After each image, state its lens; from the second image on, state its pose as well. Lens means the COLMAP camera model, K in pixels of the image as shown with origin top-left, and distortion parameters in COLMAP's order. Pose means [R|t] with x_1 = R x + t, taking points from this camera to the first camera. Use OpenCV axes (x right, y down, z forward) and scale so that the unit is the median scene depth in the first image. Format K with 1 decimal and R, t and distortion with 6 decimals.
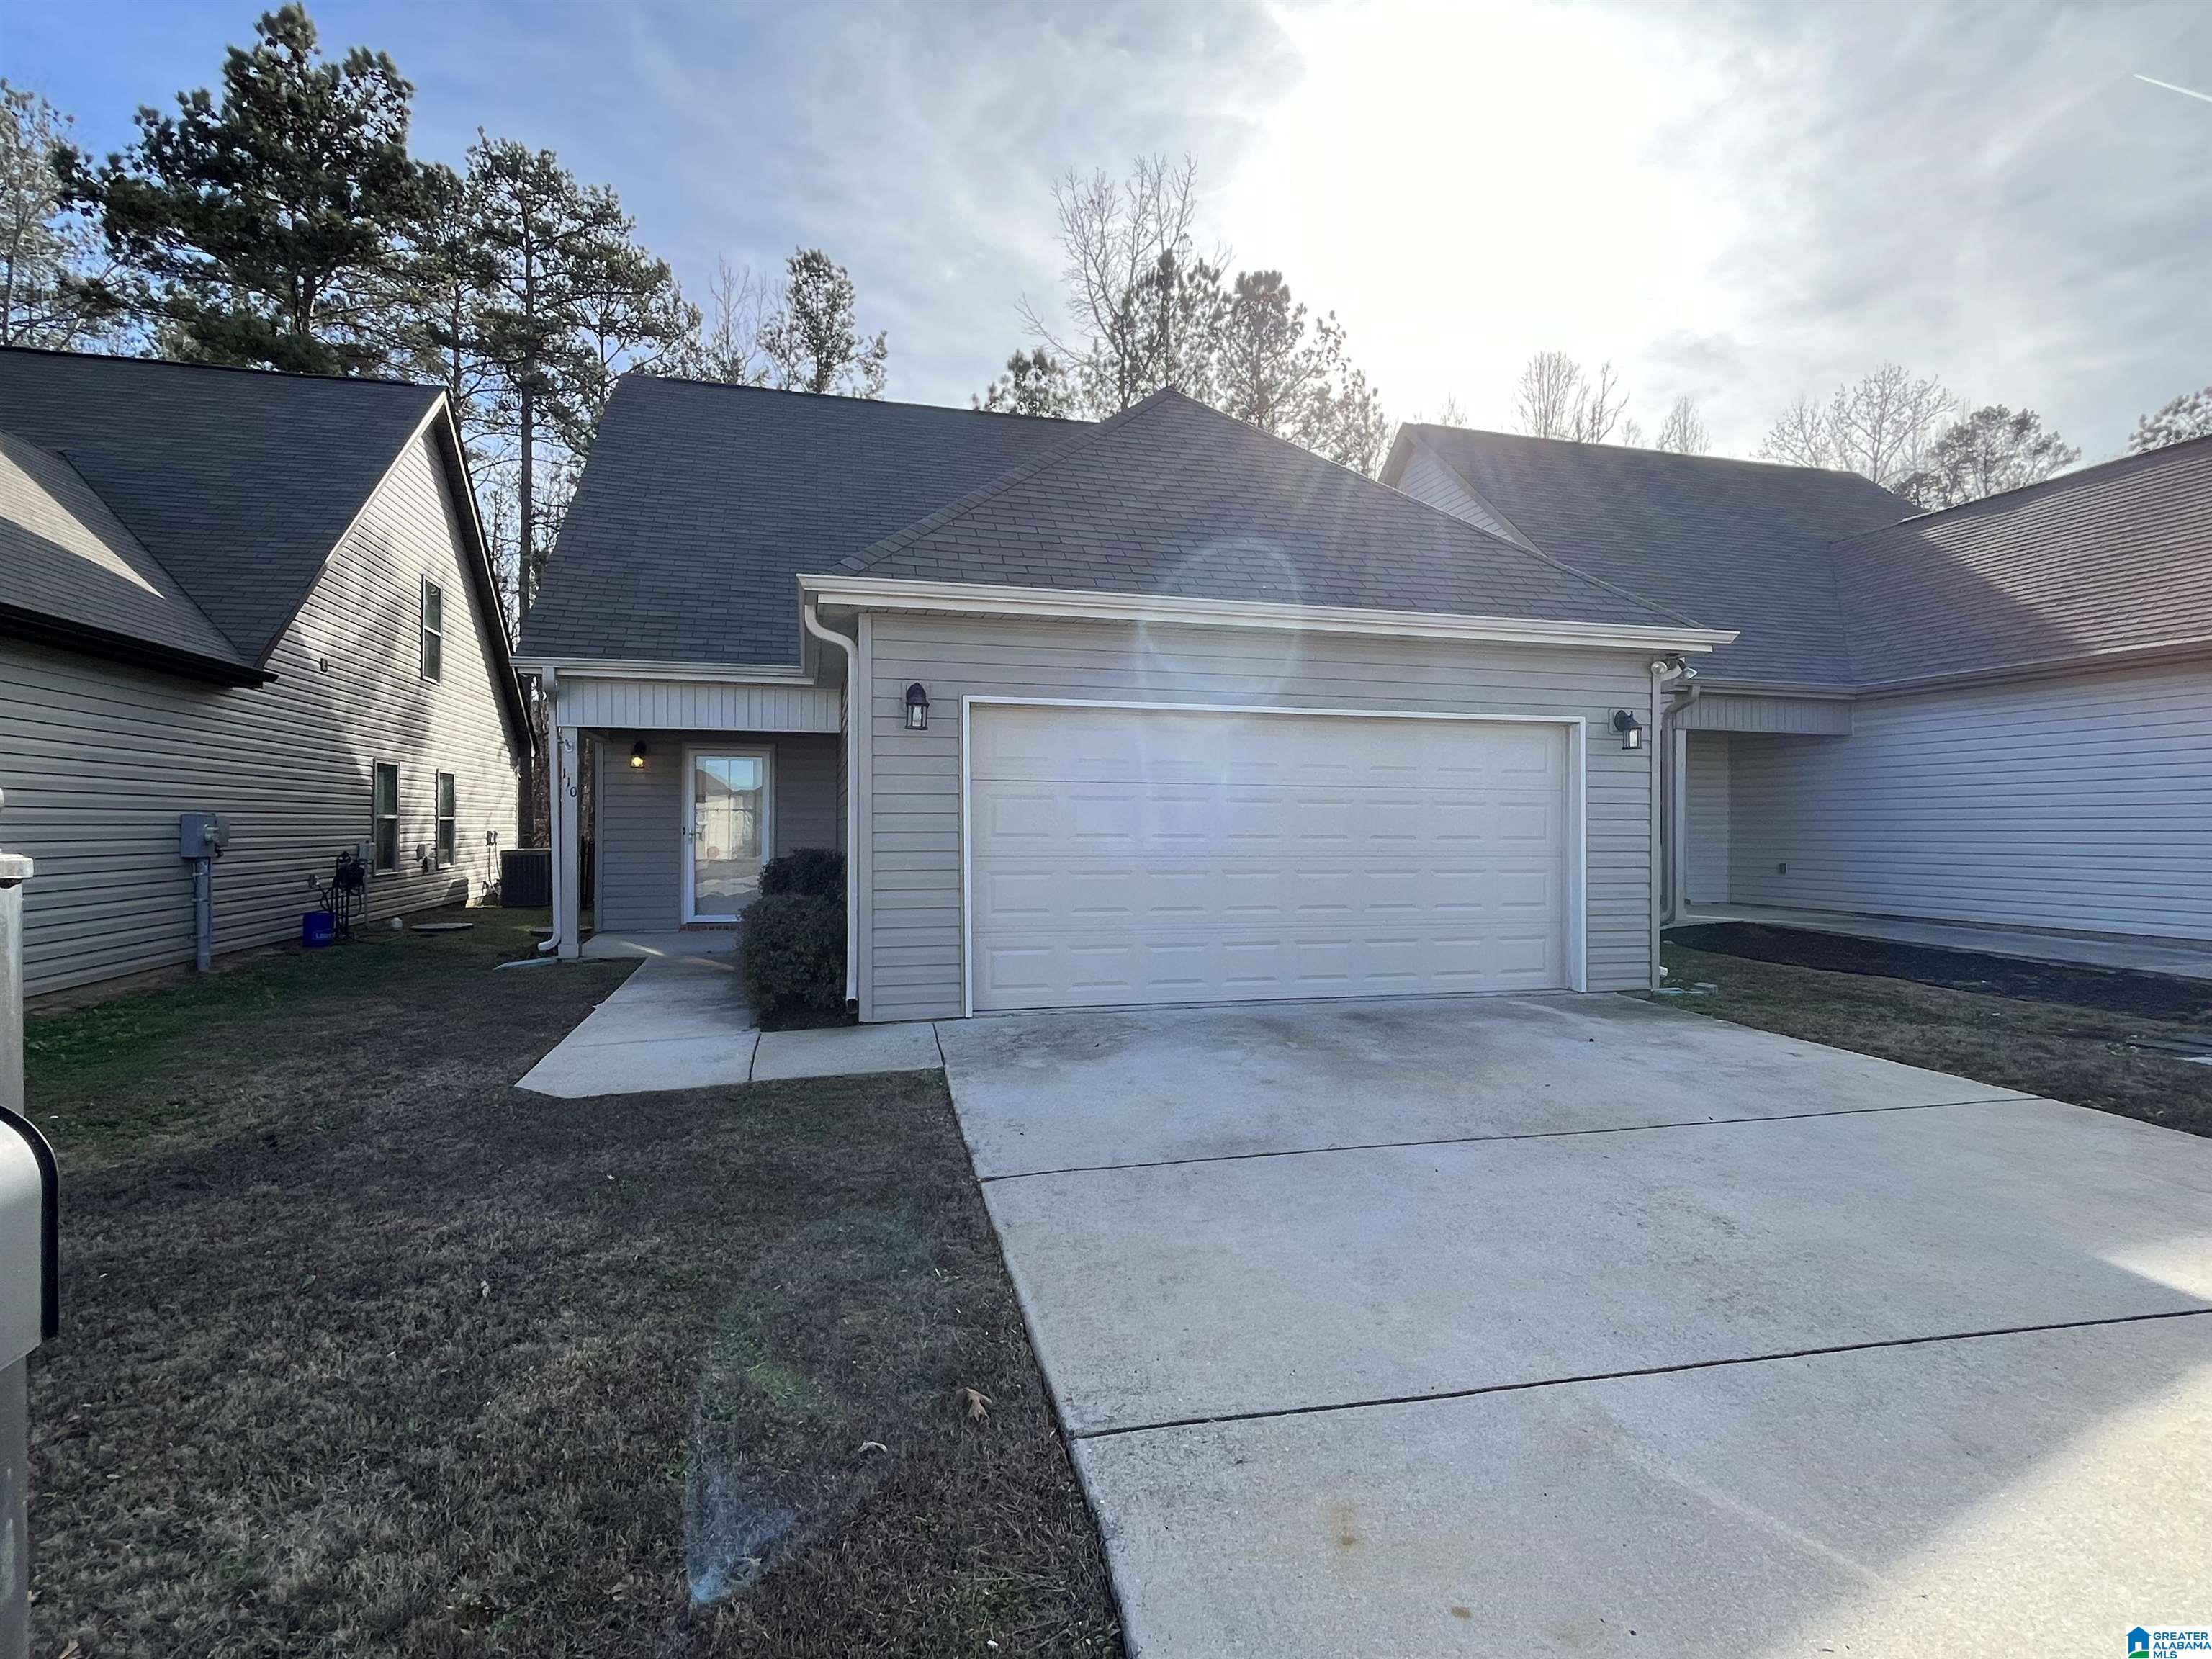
lens RADIAL K [[1100.3, 0, 1107.8], [0, 1100.3, 827.8], [0, 0, 1]] dist [-0.001946, -0.001513]
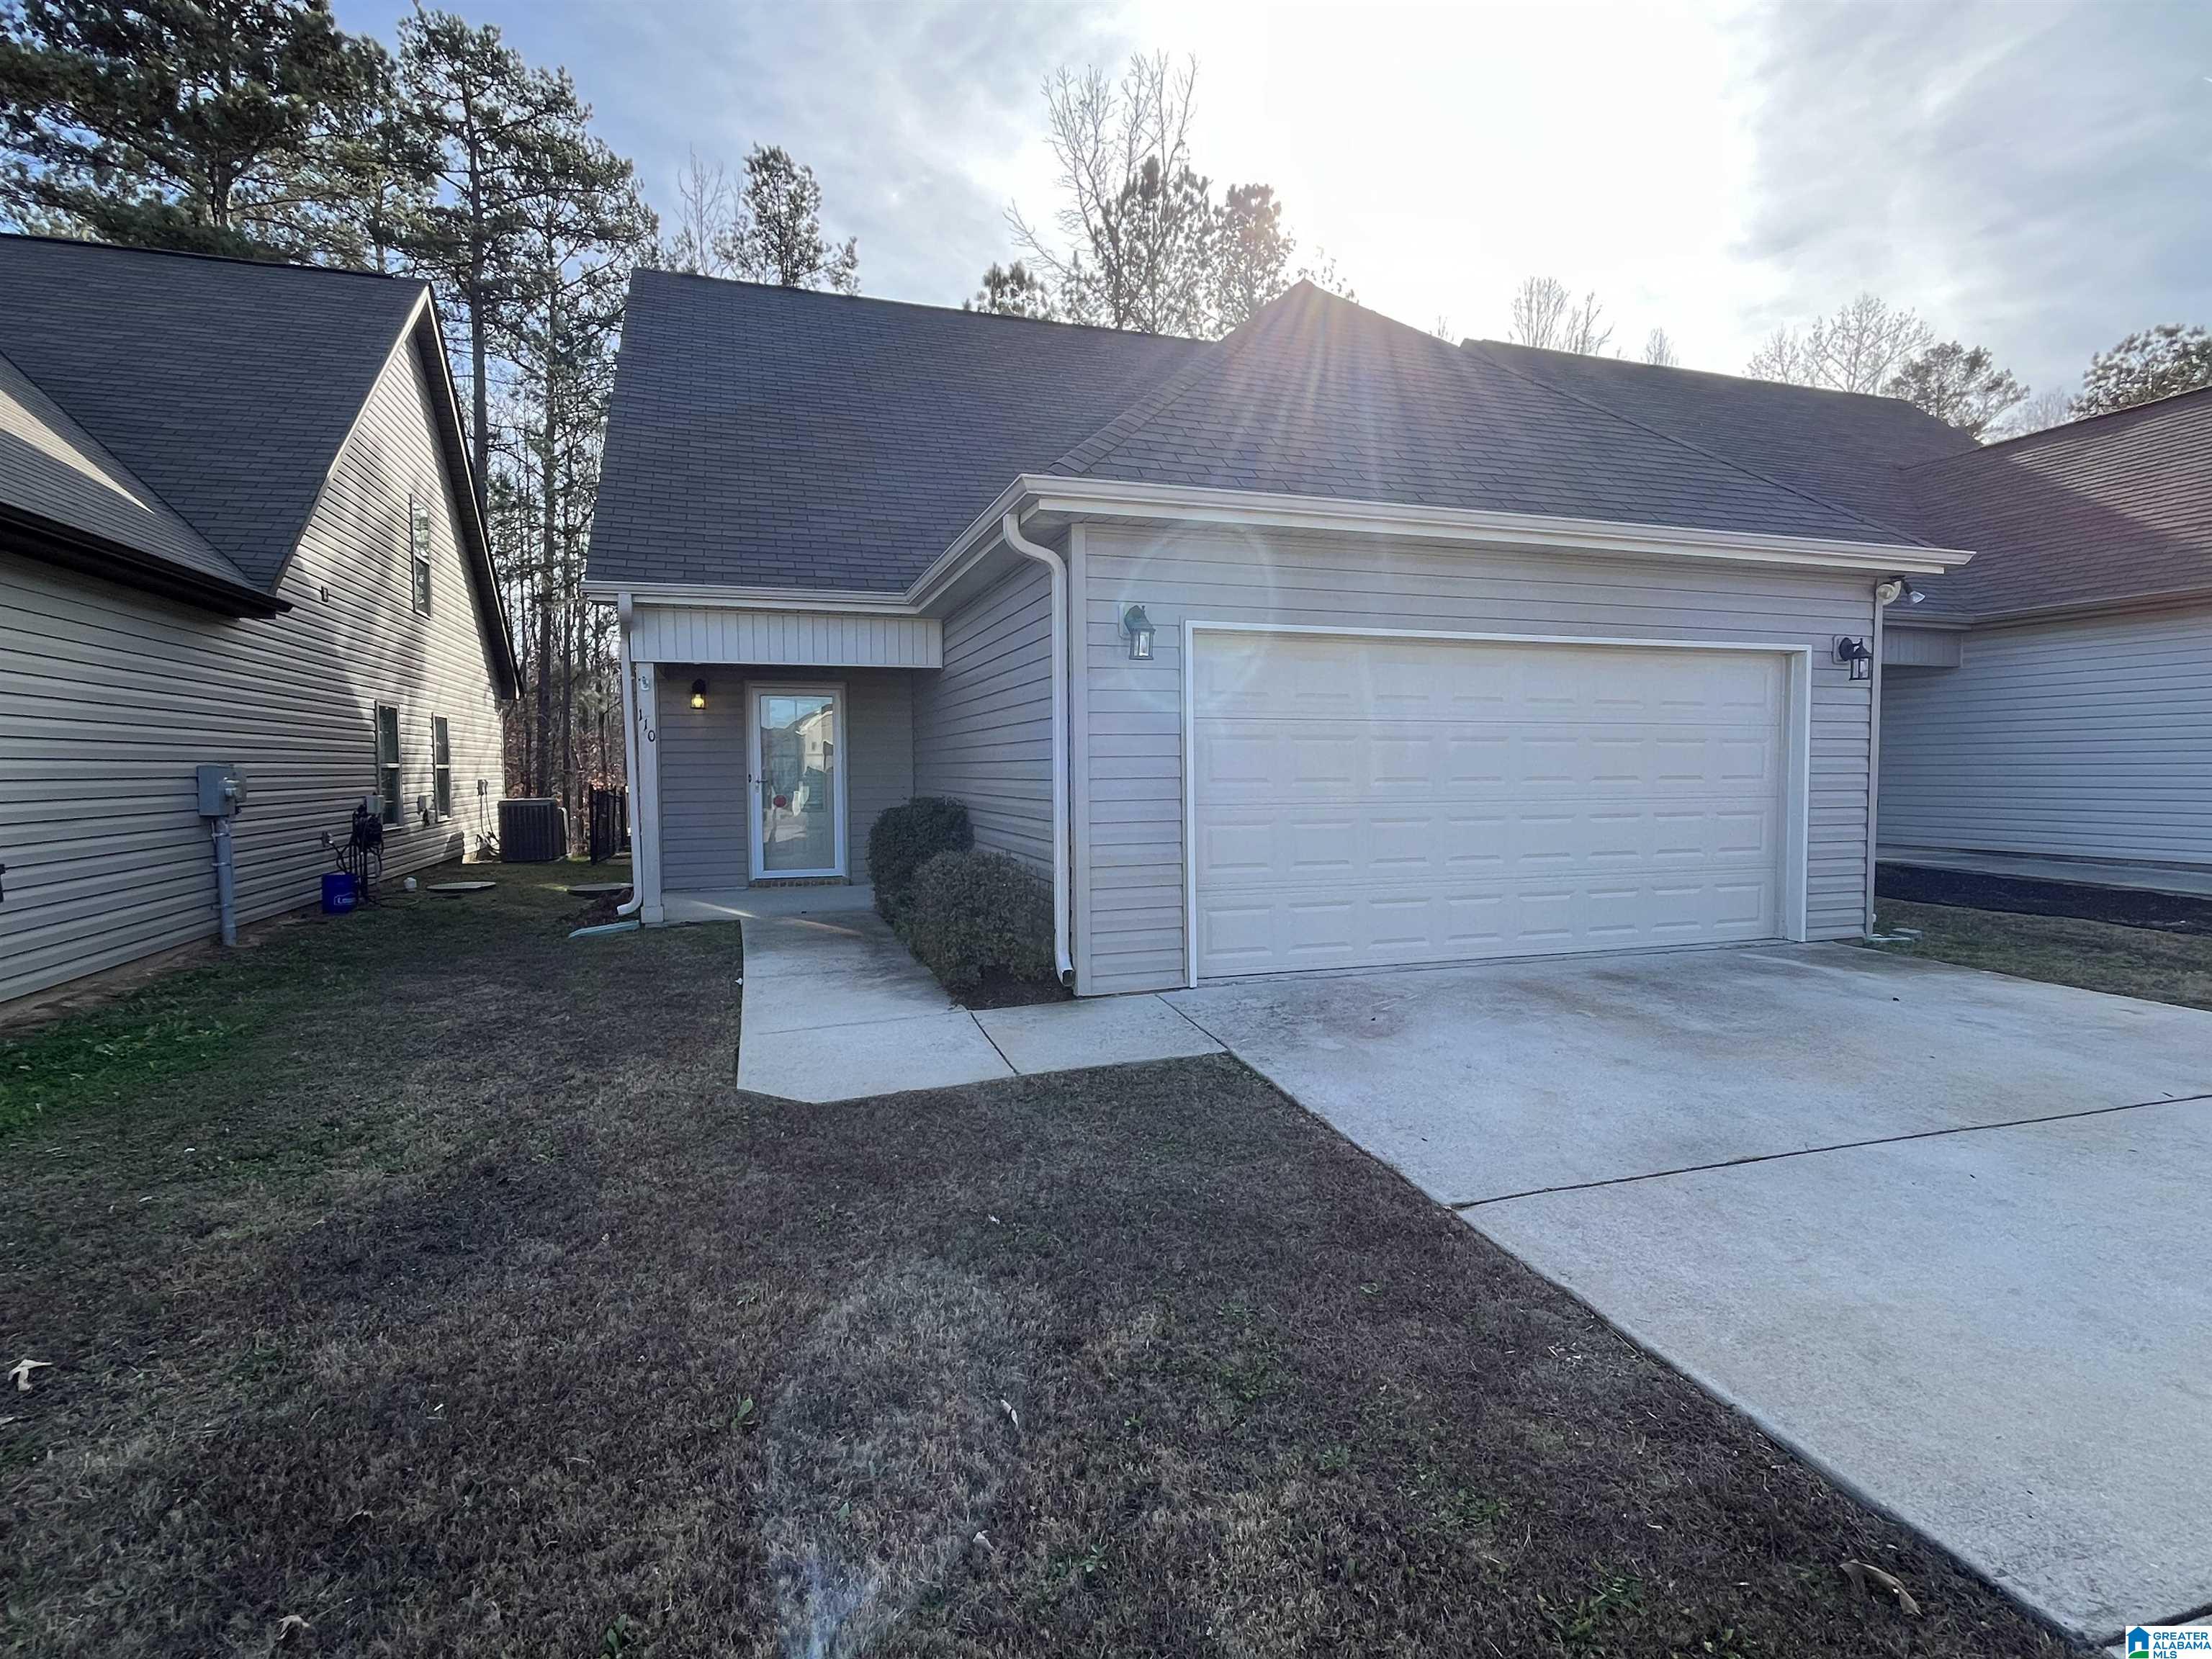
lens RADIAL K [[1100.3, 0, 1109.4], [0, 1100.3, 825.0], [0, 0, 1]] dist [-0.001946, -0.001513]
pose [[0.998091, -0.013166, 0.060345, -0.145167], [0.010027, 0.998596, 0.052022, -0.002760], [-0.060945, -0.051318, 0.996821, 0.076279]]
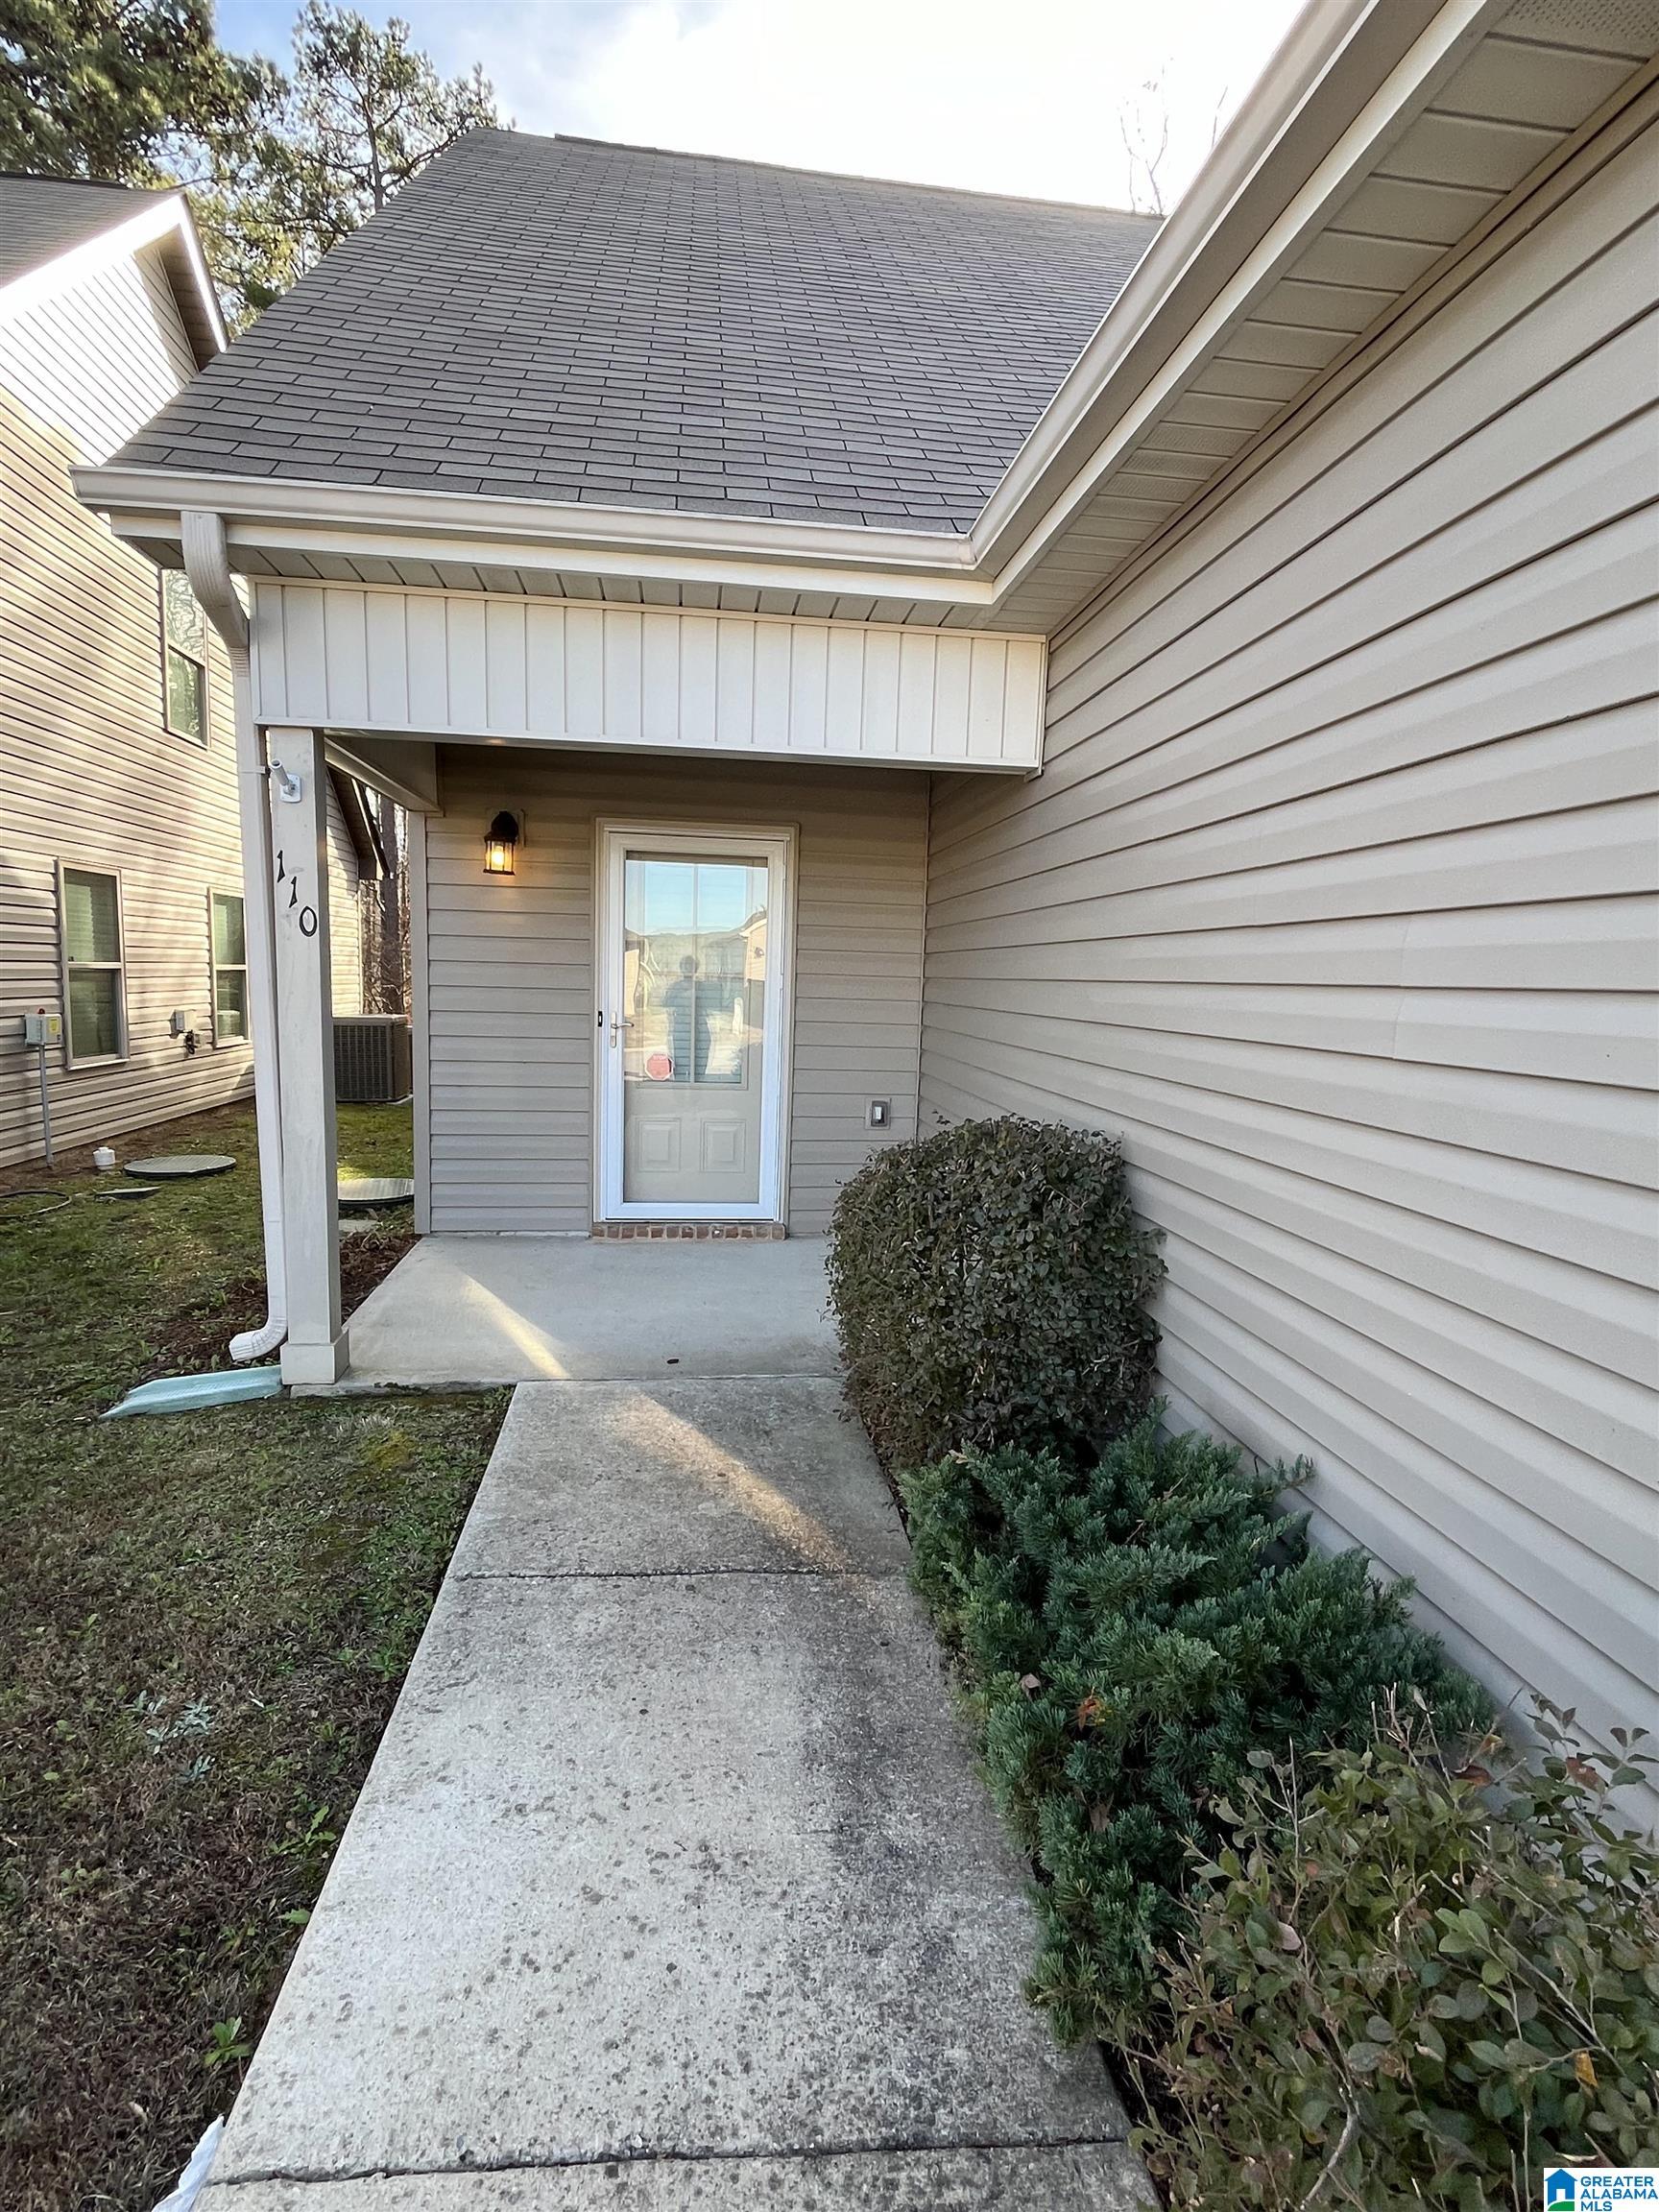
lens RADIAL K [[1100.3, 0, 838.0], [0, 1100.3, 1117.3], [0, 0, 1]] dist [-0.001946, -0.001513]
pose [[0.990278, 0.042796, -0.132354, -0.228175], [-0.025983, 0.991659, 0.126241, -0.016294], [0.136653, -0.121575, 0.983130, 0.567530]]
